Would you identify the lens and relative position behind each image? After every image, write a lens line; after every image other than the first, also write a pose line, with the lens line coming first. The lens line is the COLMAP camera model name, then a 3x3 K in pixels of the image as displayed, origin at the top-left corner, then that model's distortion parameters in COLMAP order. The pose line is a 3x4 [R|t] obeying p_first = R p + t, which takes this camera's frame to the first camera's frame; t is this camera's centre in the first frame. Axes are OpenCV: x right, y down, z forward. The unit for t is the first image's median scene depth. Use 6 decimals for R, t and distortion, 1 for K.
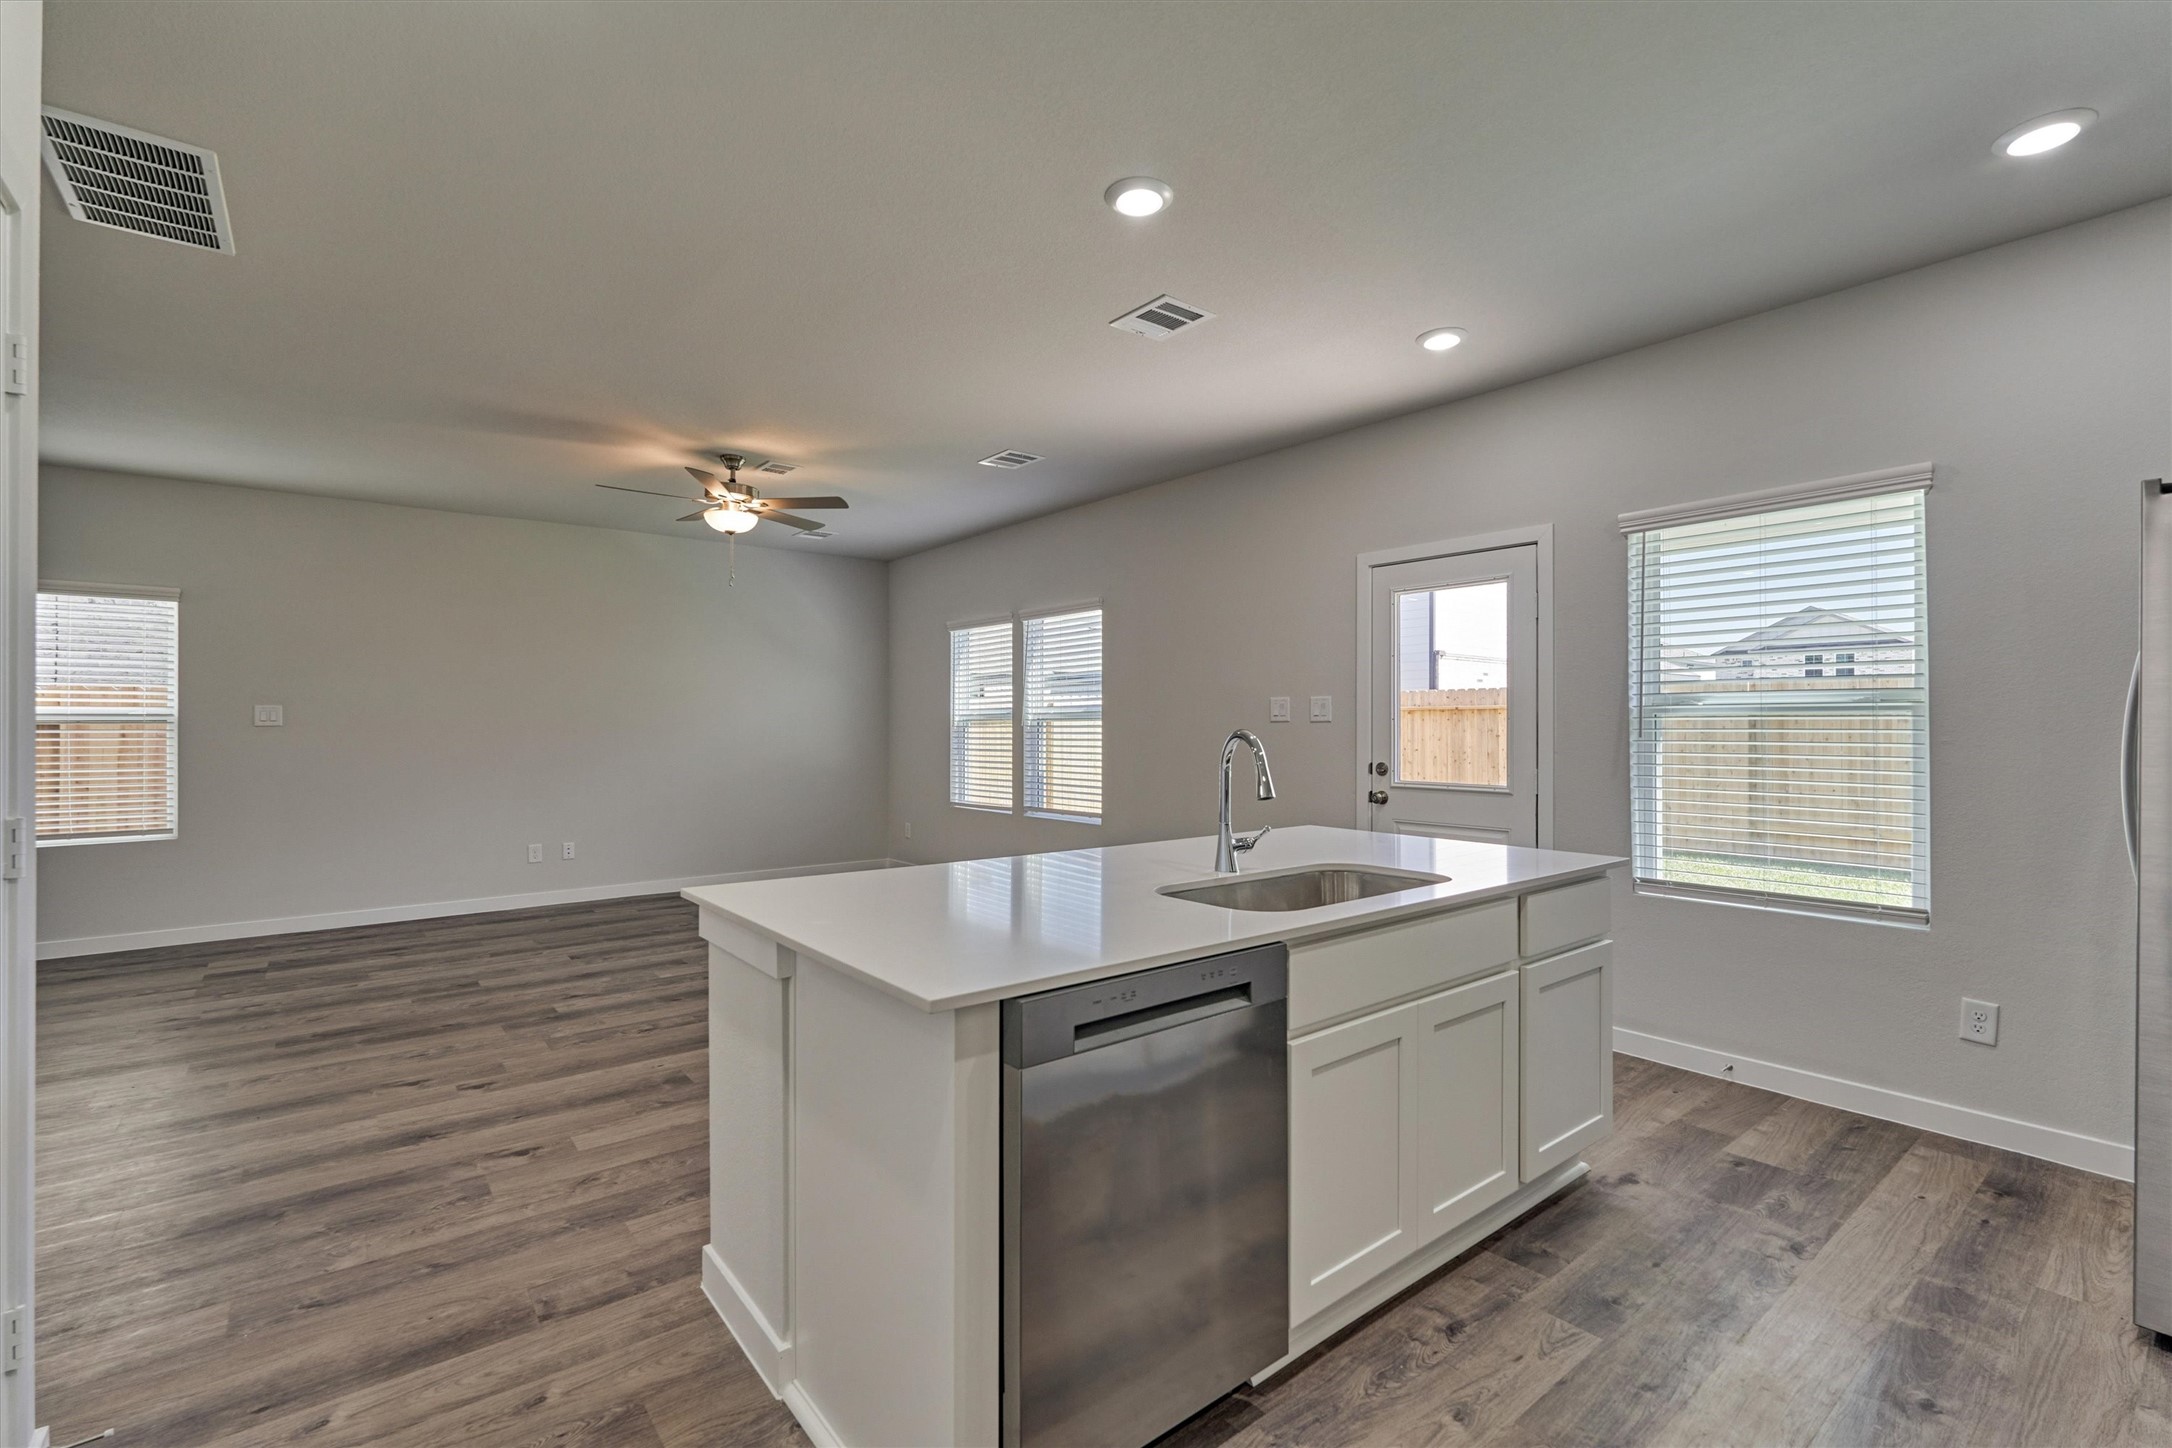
lens RADIAL K [[958.4, 0, 1084.4], [0, 958.4, 716.7], [0, 0, 1]] dist [-0.003846, -0.000552]
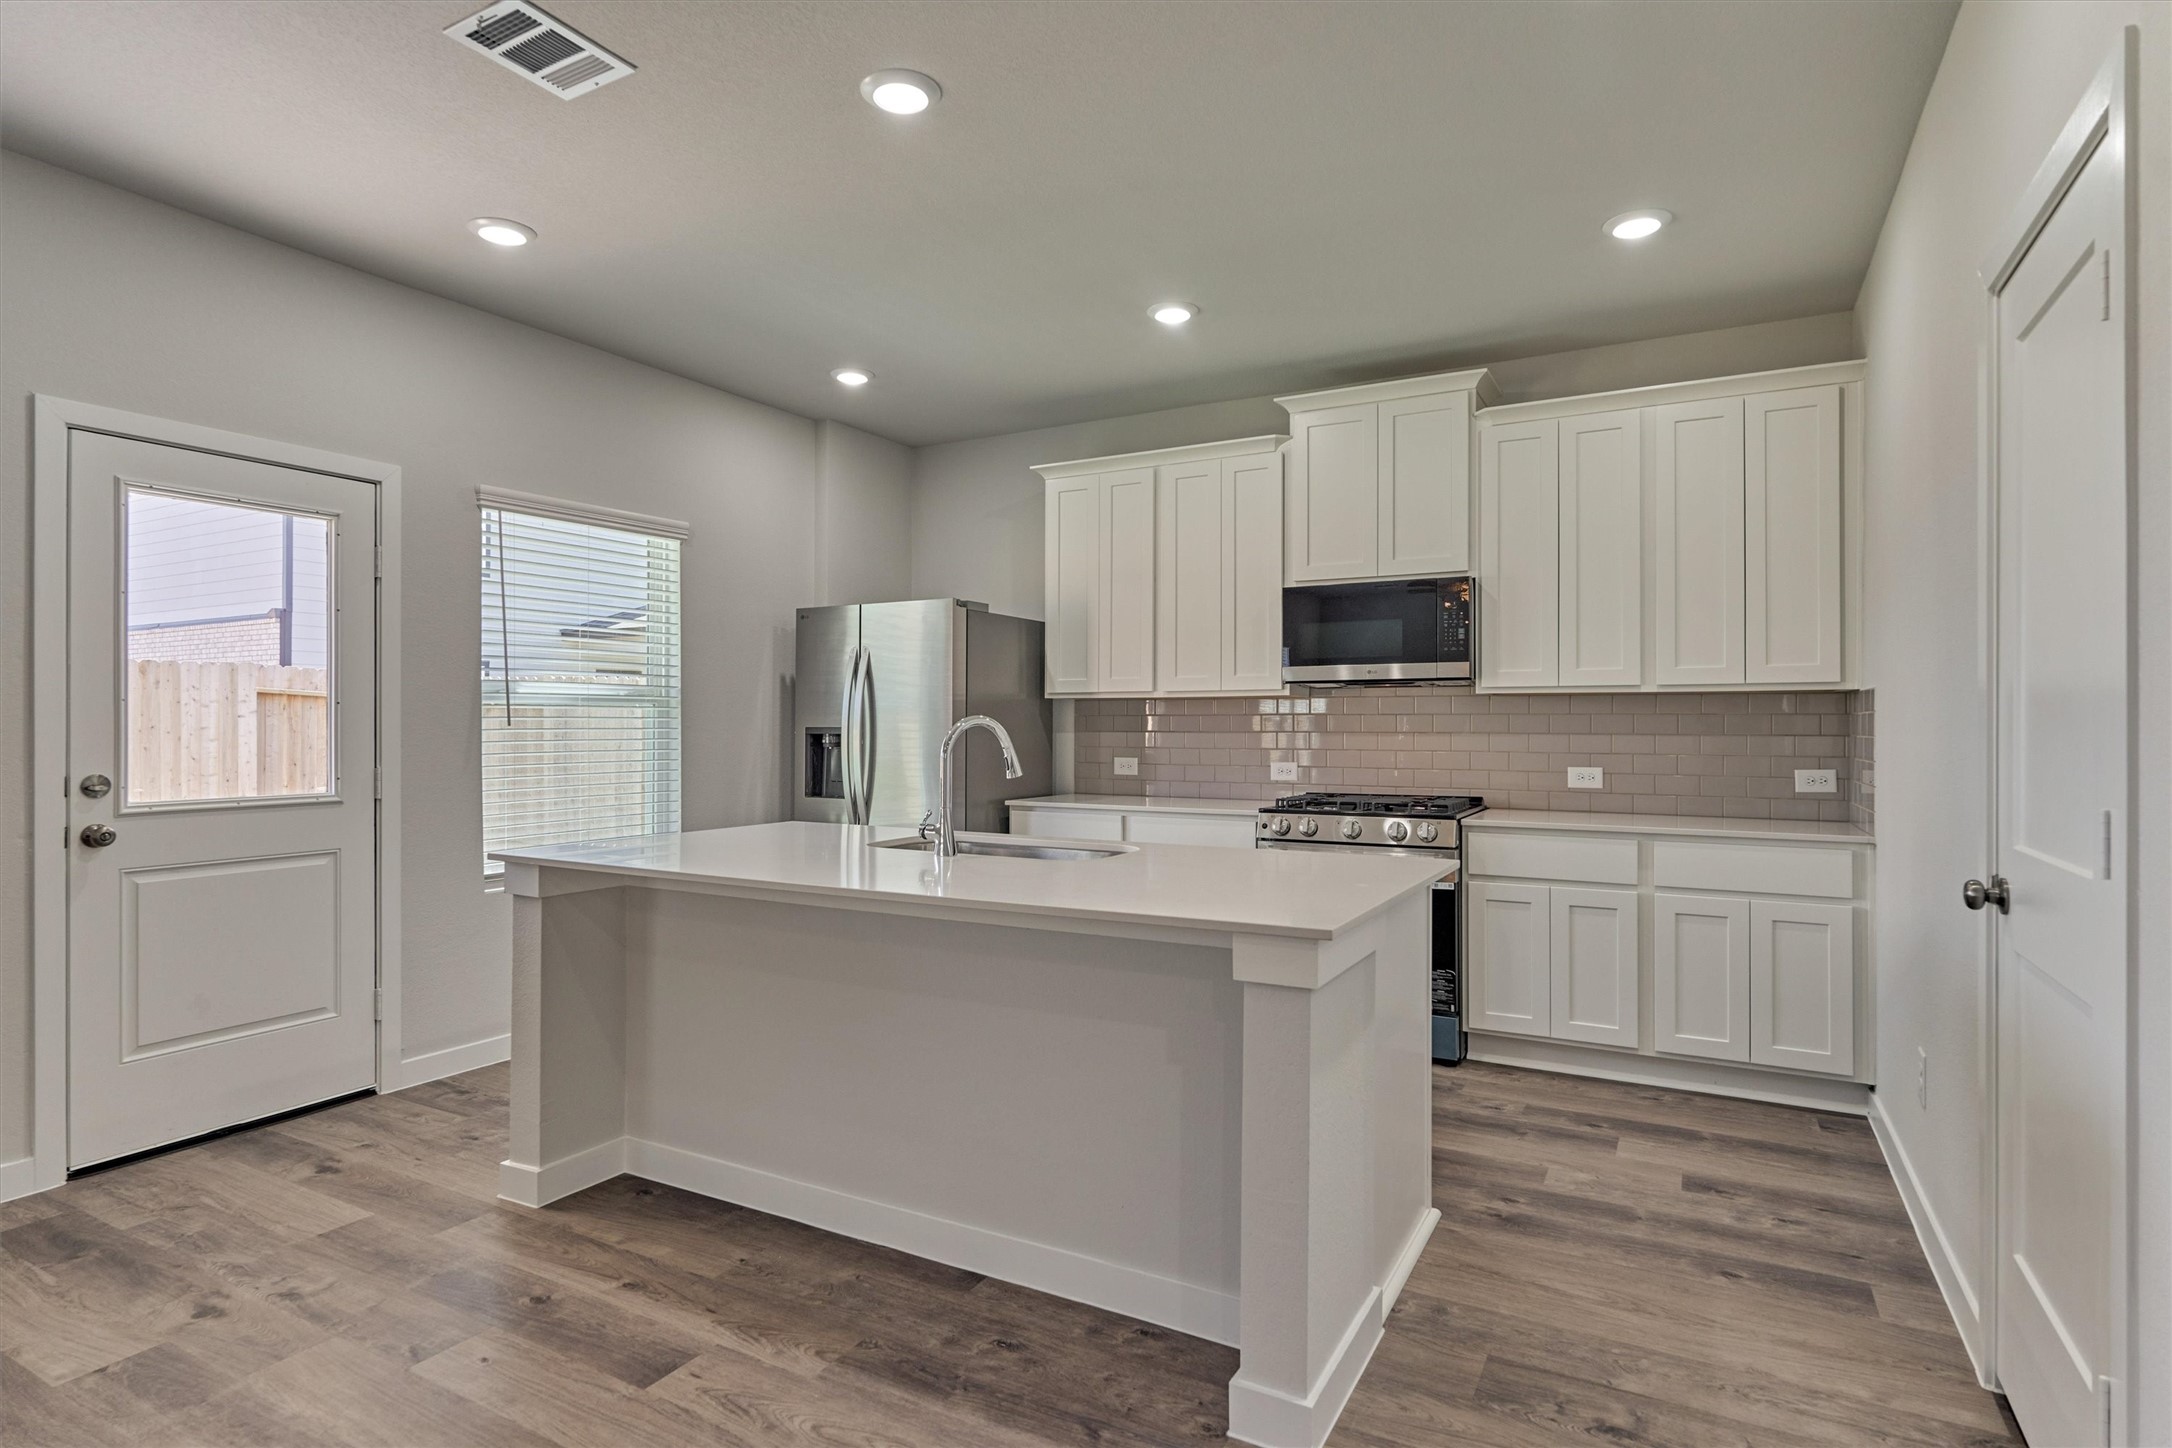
lens RADIAL K [[1109.8, 0, 1090.1], [0, 1109.8, 718.1], [0, 0, 1]] dist [-0.000338, -0.000297]
pose [[-0.381232, 0.002490, 0.924476, -0.568950], [-0.011879, 0.999901, -0.007592, 0.012629], [-0.924403, -0.013876, -0.381164, 0.751178]]
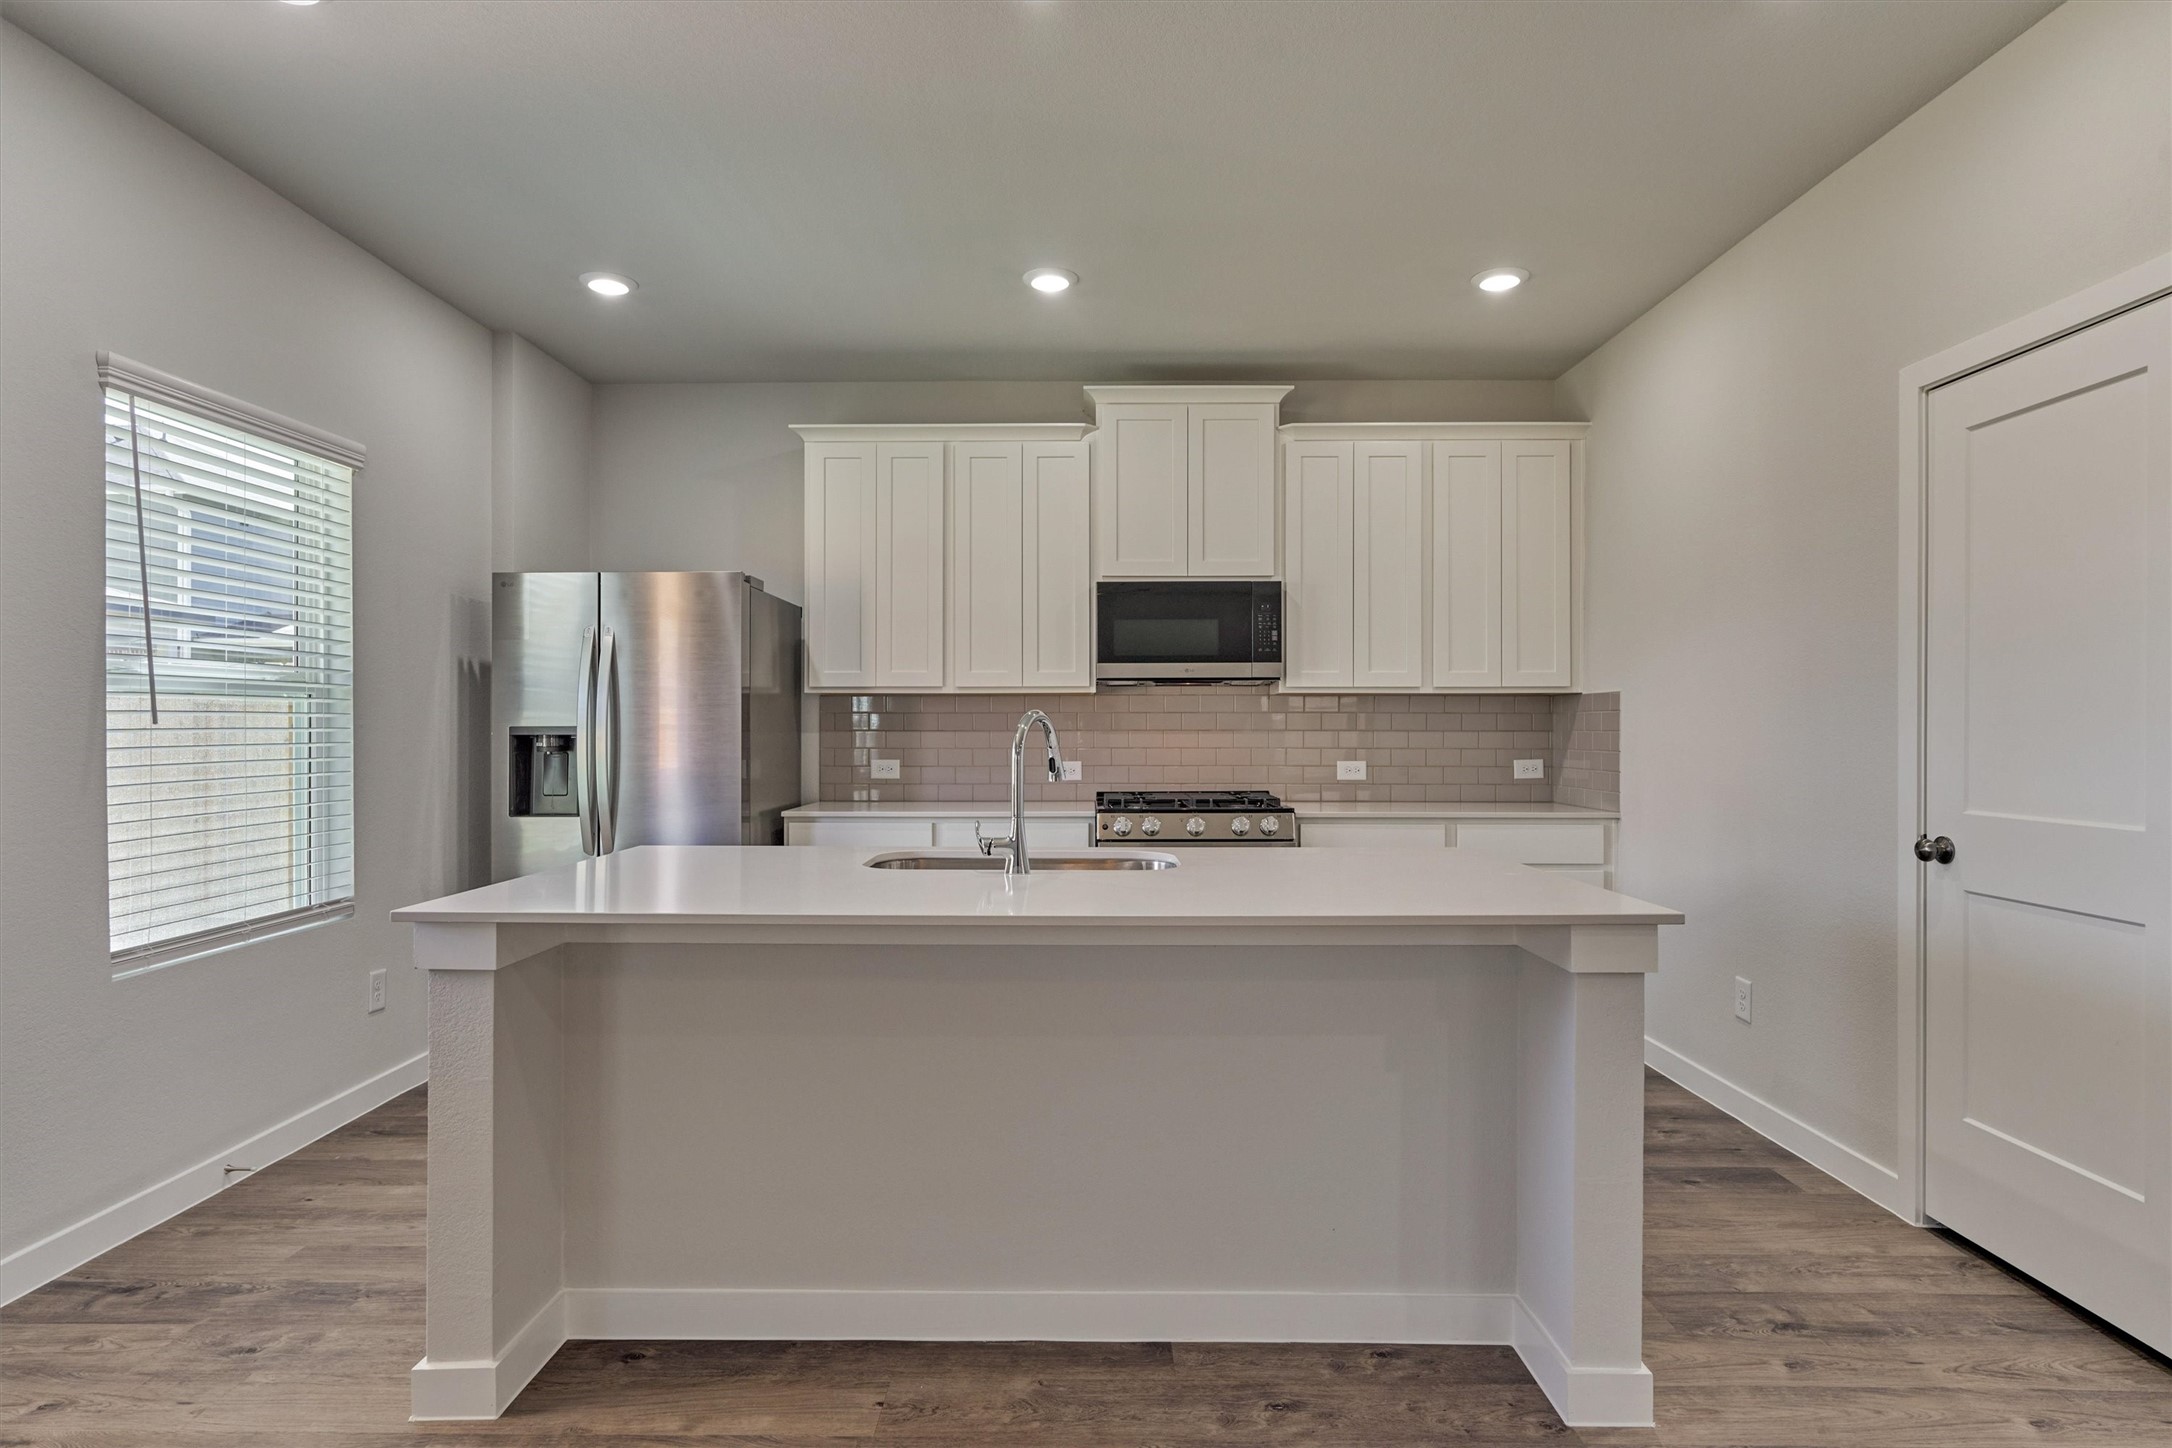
lens RADIAL K [[1139.6, 0, 1071.2], [0, 1139.6, 724.7], [0, 0, 1]] dist [-0.000717, 0.000033]
pose [[-0.770470, -0.001264, 0.637475, -0.313081], [-0.008175, 0.999935, -0.007898, 0.019385], [-0.637424, -0.011296, -0.770431, 1.012868]]
